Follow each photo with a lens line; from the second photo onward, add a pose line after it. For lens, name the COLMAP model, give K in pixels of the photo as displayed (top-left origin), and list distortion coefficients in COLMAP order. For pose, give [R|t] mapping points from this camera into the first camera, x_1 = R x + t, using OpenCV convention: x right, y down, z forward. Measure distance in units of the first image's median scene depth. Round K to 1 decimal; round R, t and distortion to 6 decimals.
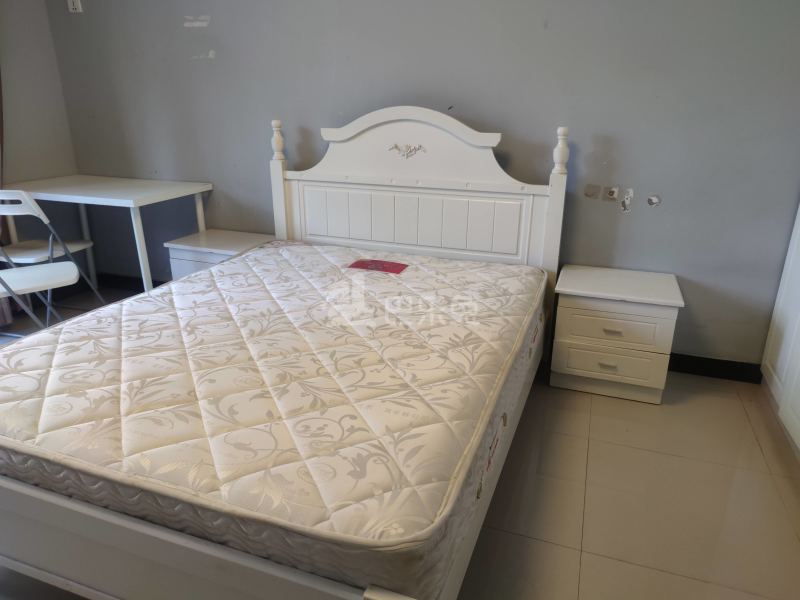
lens RADIAL K [[569.4, 0, 399.1], [0, 569.4, 301.6], [0, 0, 1]] dist [0.039935, -0.014534]
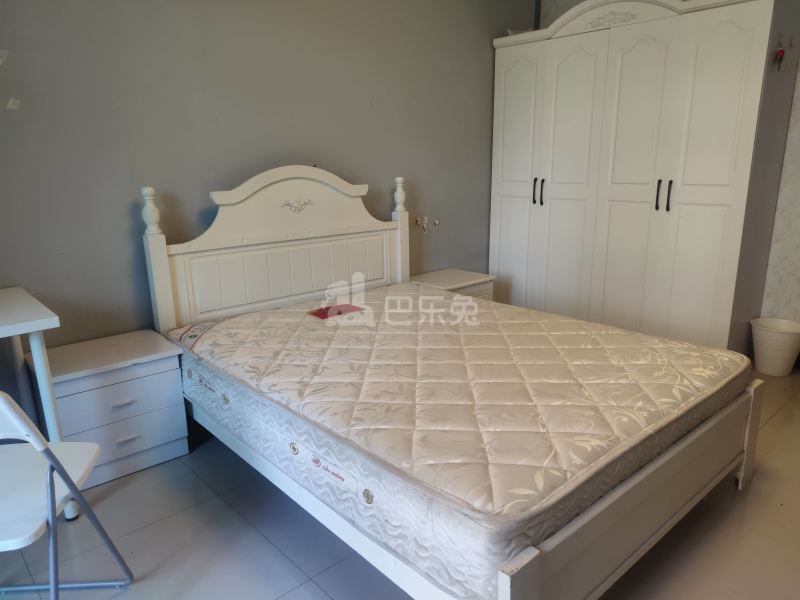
lens RADIAL K [[569.4, 0, 400.1], [0, 569.4, 300.3], [0, 0, 1]] dist [0.039935, -0.014534]
pose [[0.468905, -0.228149, 0.853274, -0.851910], [0.314744, 0.945806, 0.079927, -0.124556], [-0.825267, 0.231084, 0.515301, 0.338259]]
